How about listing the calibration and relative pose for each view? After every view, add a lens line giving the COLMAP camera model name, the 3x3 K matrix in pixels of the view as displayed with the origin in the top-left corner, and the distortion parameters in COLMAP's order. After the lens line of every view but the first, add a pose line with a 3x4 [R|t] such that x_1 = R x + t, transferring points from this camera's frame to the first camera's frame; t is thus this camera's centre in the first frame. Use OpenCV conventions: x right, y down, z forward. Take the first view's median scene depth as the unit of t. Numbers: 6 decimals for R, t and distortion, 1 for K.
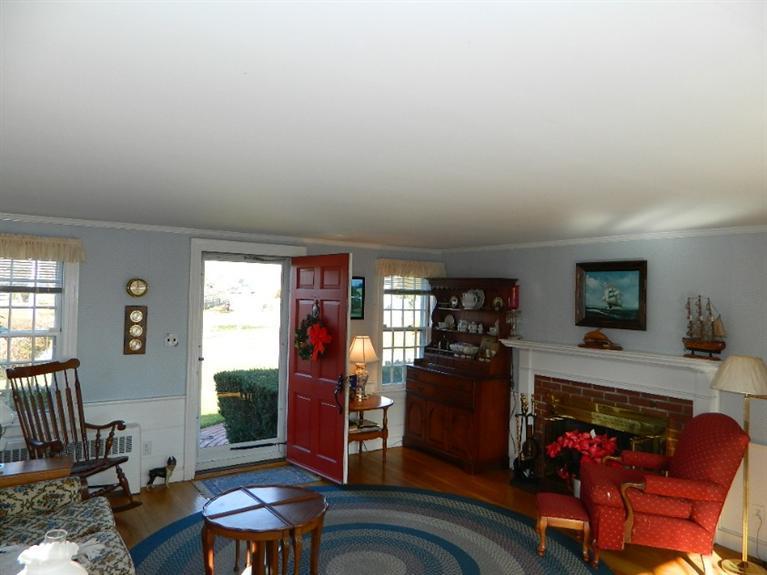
lens RADIAL K [[568.5, 0, 386.0], [0, 568.5, 285.7], [0, 0, 1]] dist [0.027058, -0.020646]
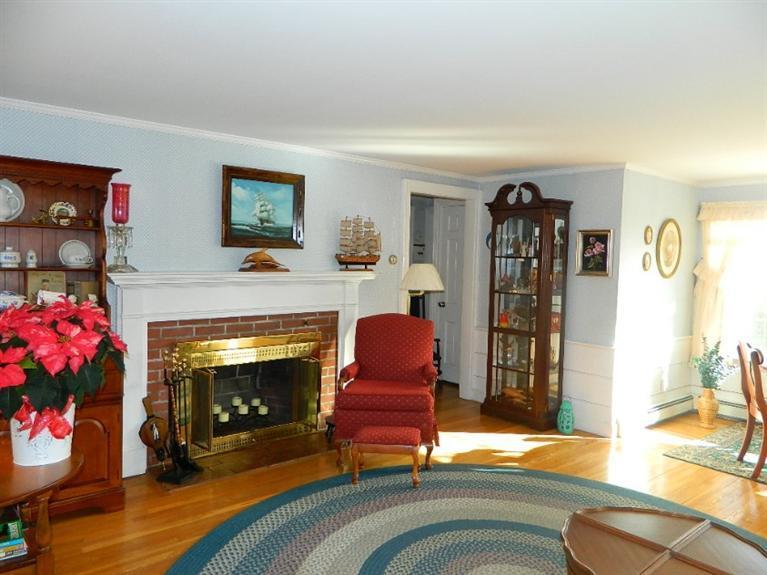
lens RADIAL K [[568.5, 0, 381.5], [0, 568.5, 286.7], [0, 0, 1]] dist [0.027058, -0.020646]
pose [[-0.089677, -0.089169, 0.991971, -0.489158], [-0.043585, 0.995381, 0.085536, 0.051486], [-0.995017, -0.035564, -0.093149, 0.904578]]
